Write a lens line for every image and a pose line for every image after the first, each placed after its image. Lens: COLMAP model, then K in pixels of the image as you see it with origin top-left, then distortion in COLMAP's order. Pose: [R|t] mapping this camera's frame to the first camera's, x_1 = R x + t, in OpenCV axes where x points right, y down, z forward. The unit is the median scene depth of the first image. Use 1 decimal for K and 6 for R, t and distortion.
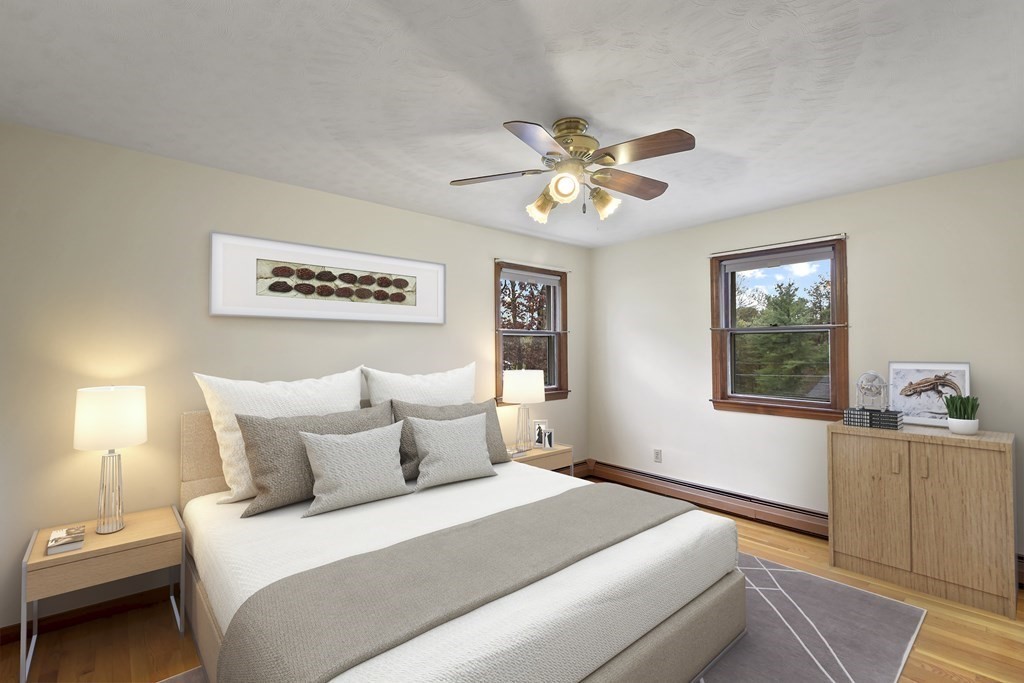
lens RADIAL K [[457.6, 0, 497.4], [0, 457.6, 341.9], [0, 0, 1]] dist [0.012202, -0.014981]
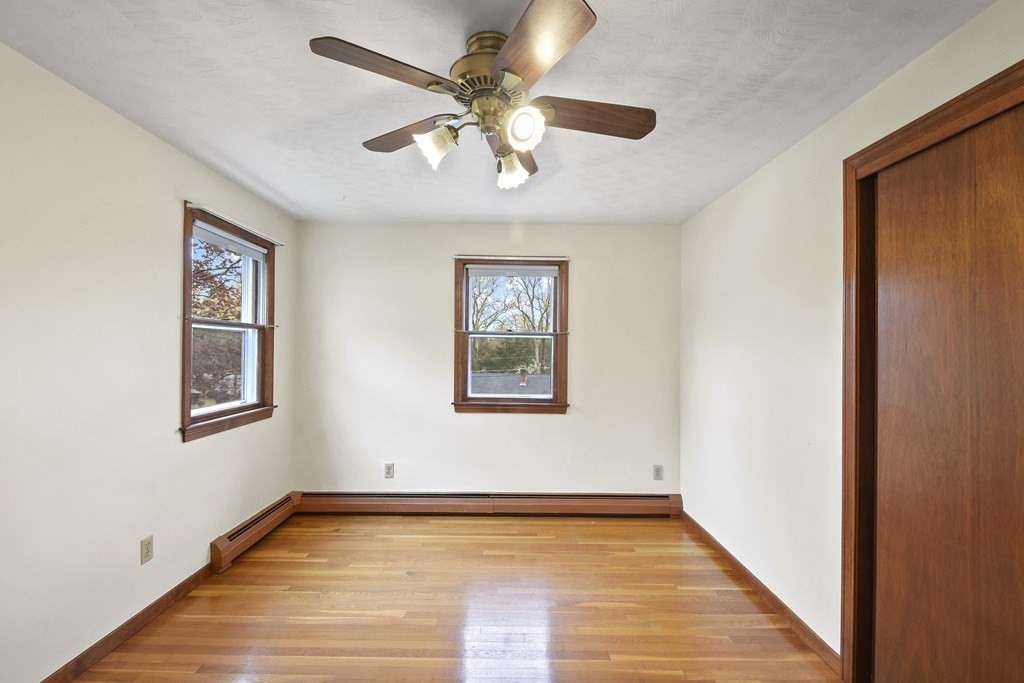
lens RADIAL K [[457.6, 0, 502.1], [0, 457.6, 342.9], [0, 0, 1]] dist [0.012202, -0.014981]
pose [[0.630689, 0.023881, 0.775668, -0.229830], [-0.025149, 0.999630, -0.010328, 0.005209], [-0.775628, -0.012993, 0.631056, 0.303858]]
